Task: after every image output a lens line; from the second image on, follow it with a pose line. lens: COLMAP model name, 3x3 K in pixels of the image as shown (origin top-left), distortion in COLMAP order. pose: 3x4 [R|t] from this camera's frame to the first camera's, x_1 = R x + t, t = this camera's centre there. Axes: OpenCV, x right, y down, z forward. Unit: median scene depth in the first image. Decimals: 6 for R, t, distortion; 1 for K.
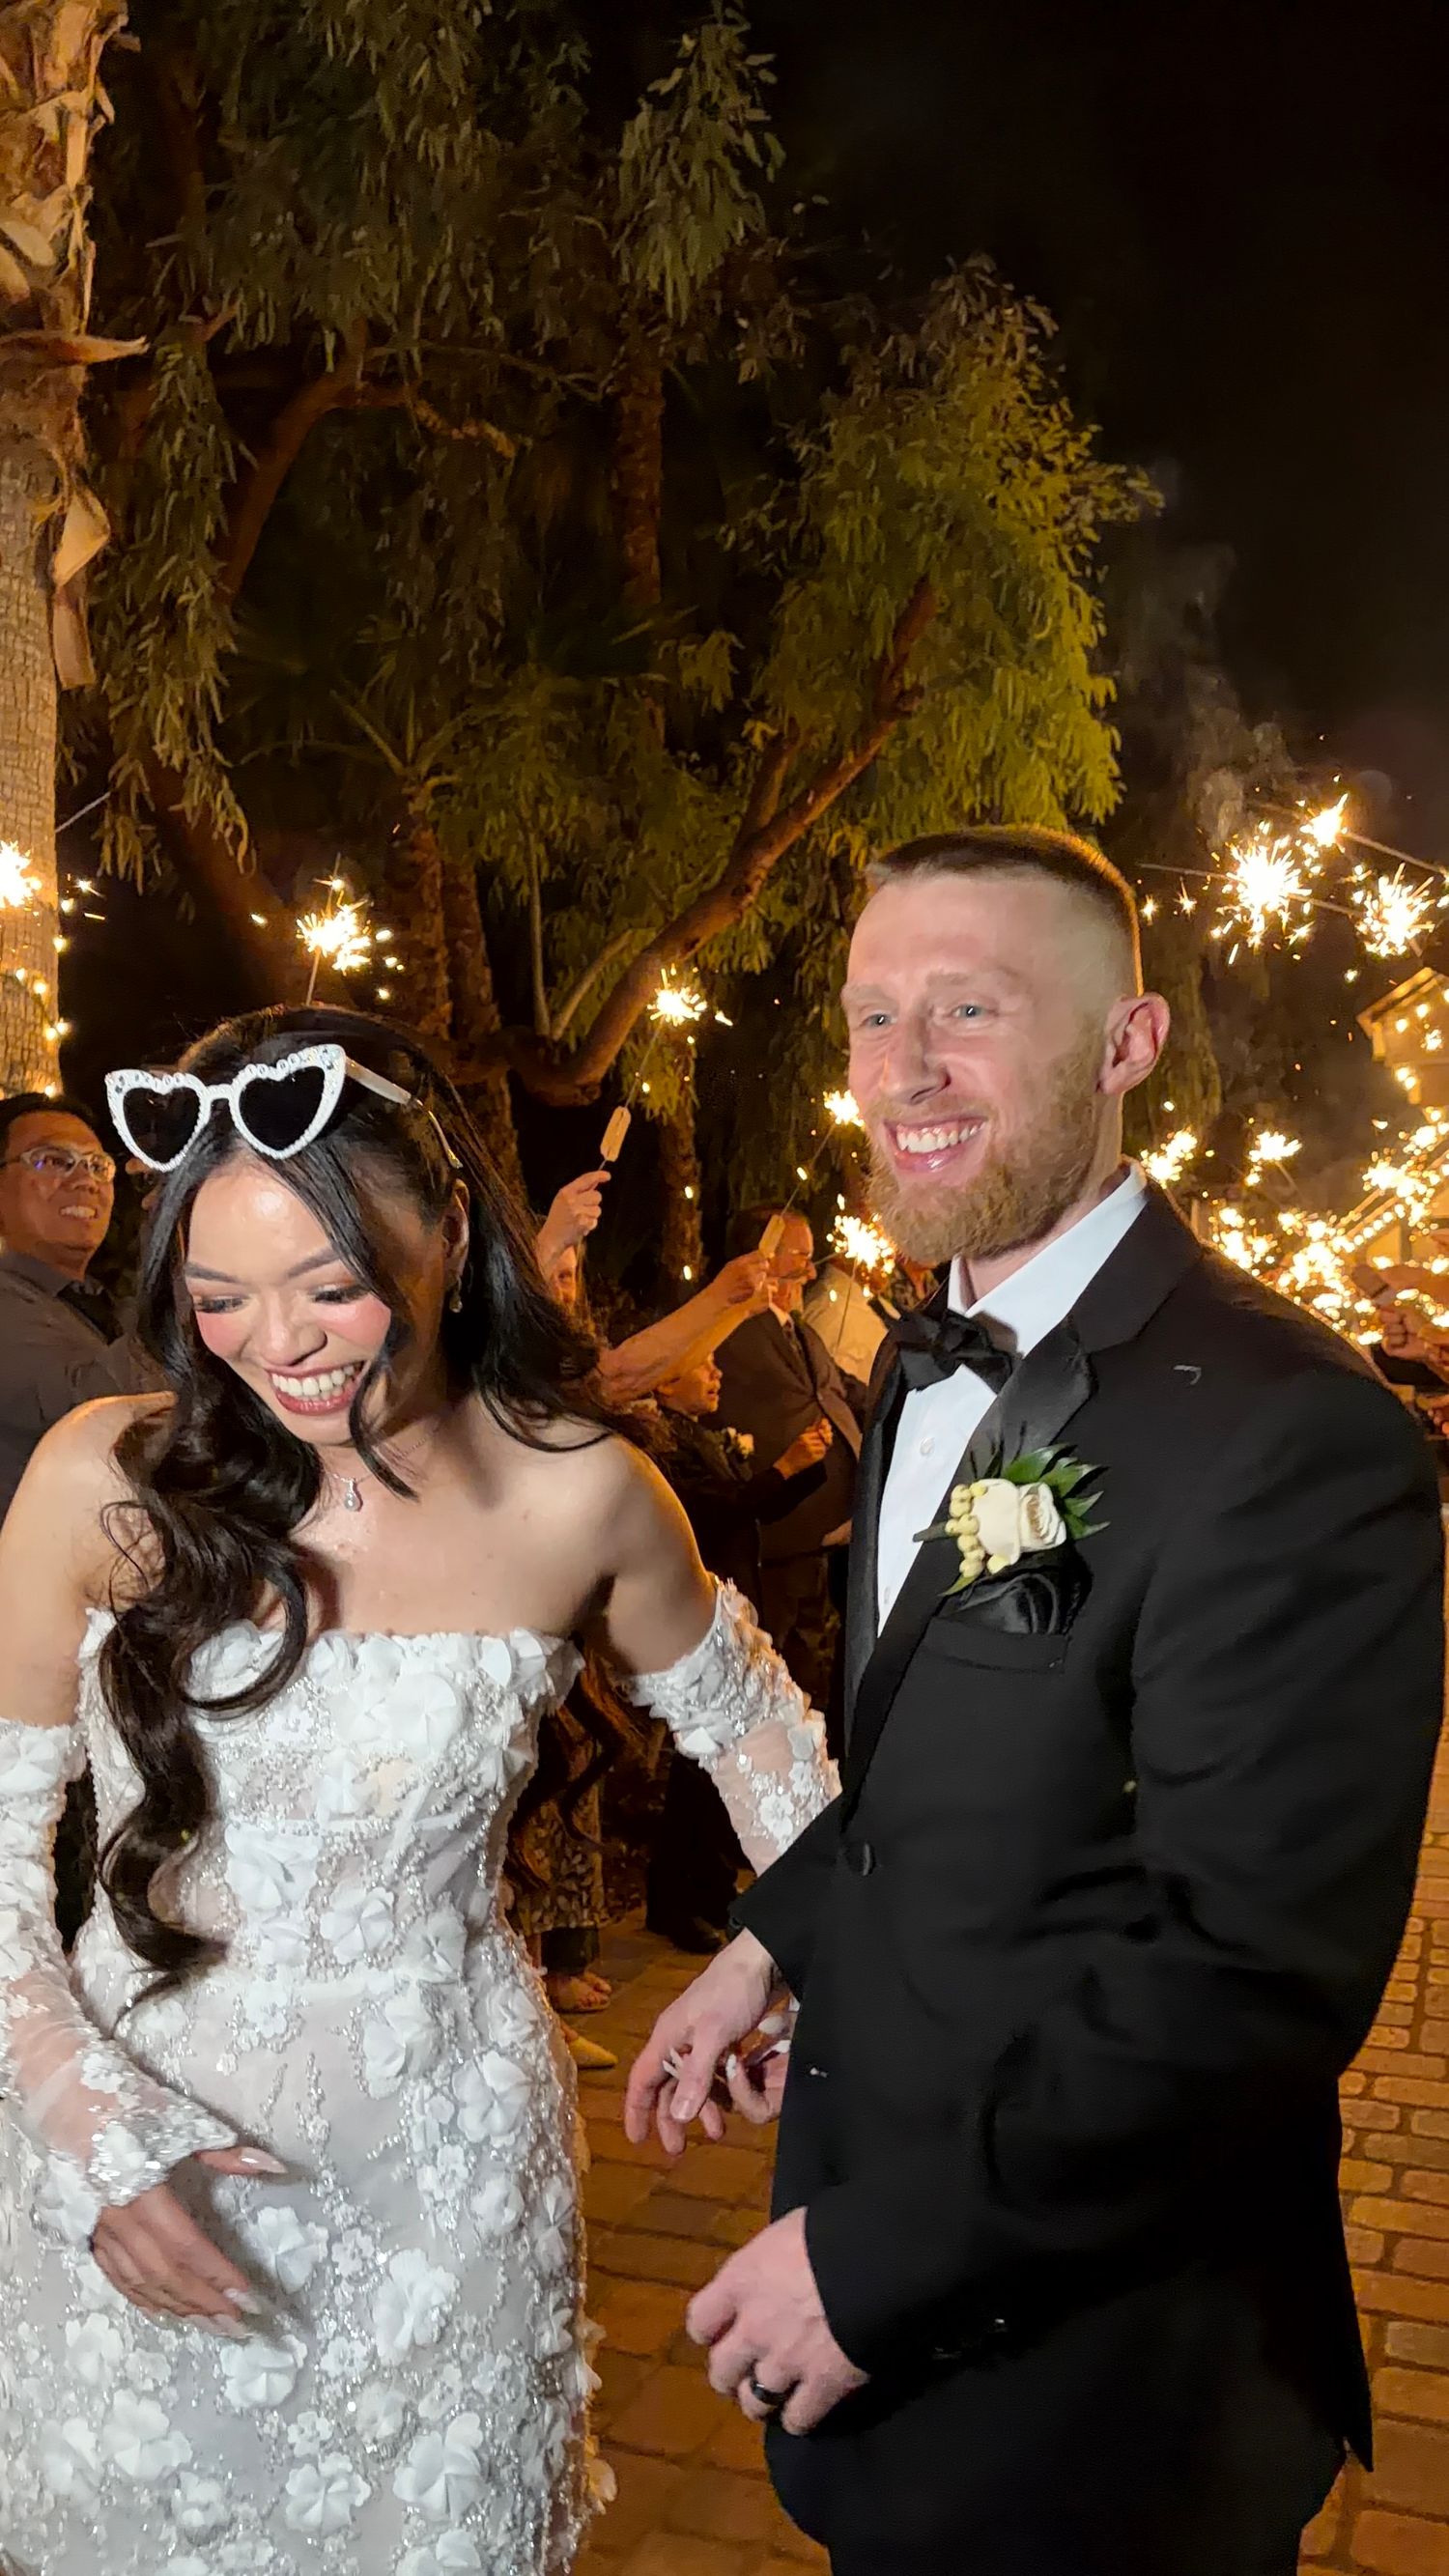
lens RADIAL K [[2445.5, 0, 732.6], [0, 2445.5, 1297.5], [0, 0, 1]] dist [0.239217, -0.697356]
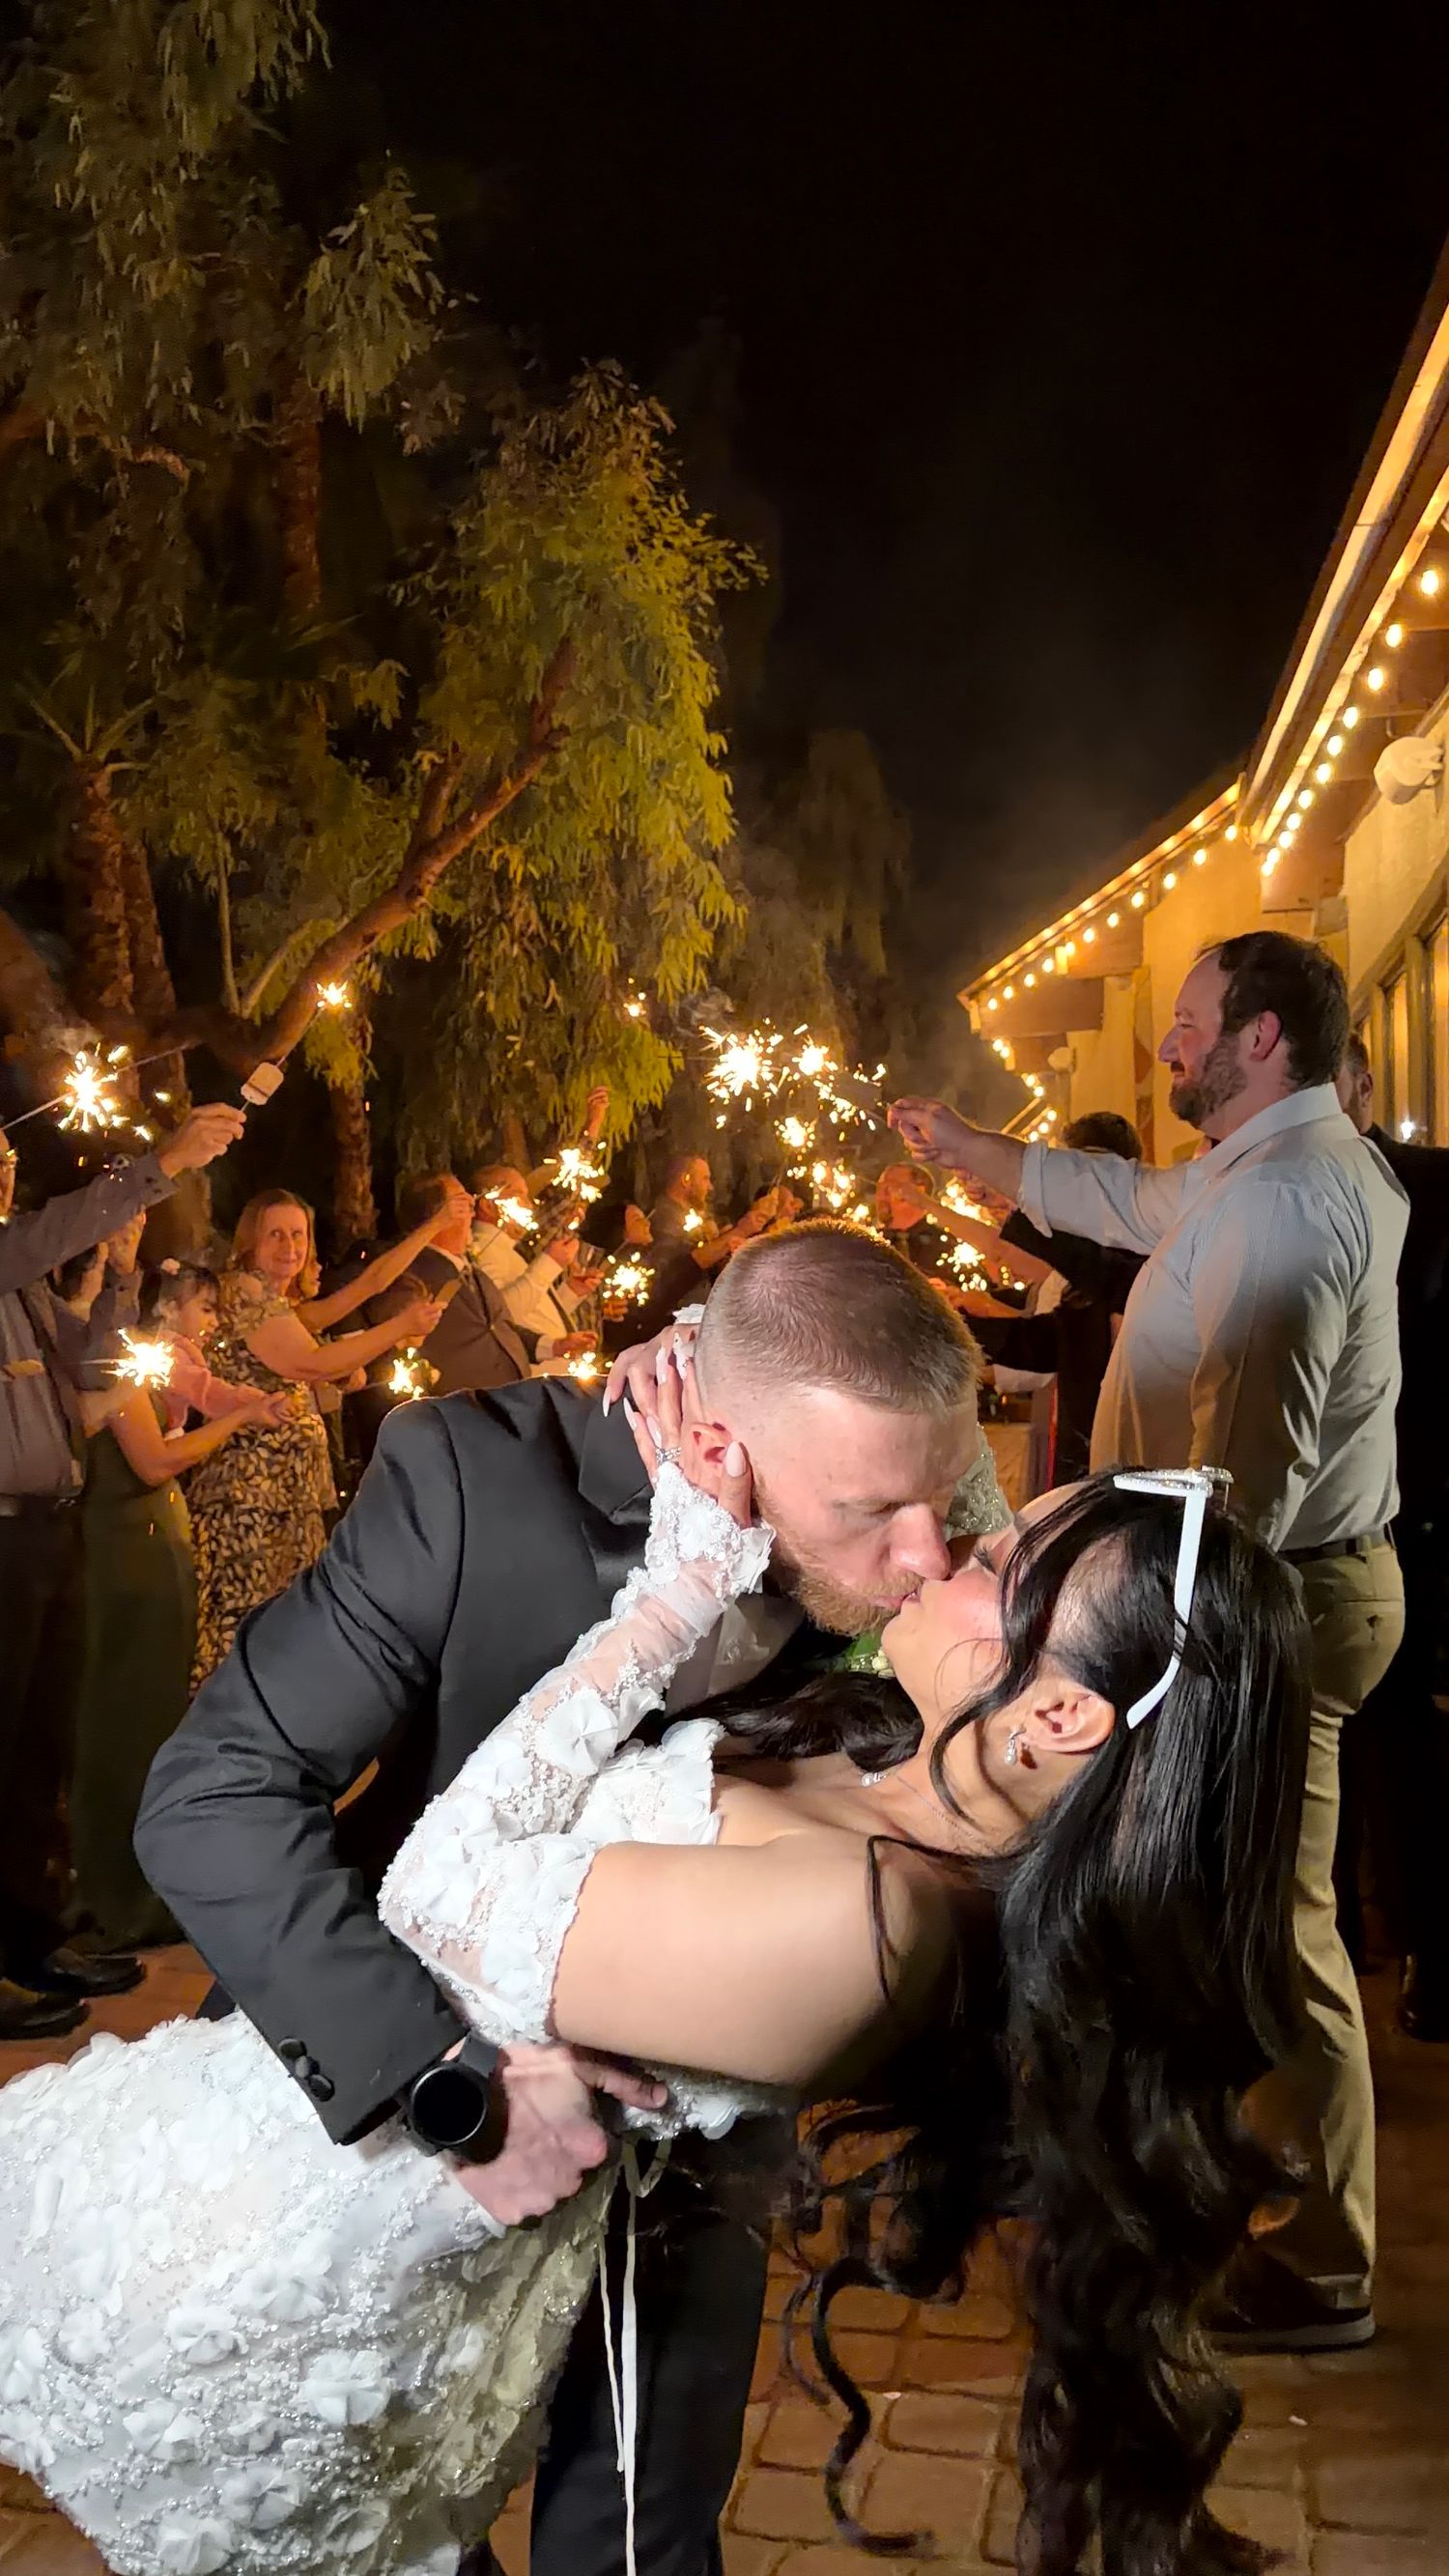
lens RADIAL K [[2445.5, 0, 732.6], [0, 2445.5, 1297.5], [0, 0, 1]] dist [0.239217, -0.697356]
pose [[0.990337, -0.014592, 0.137913, -0.011540], [0.011611, 0.999682, 0.022399, -0.001343], [-0.138196, -0.020581, 0.990191, -0.171993]]
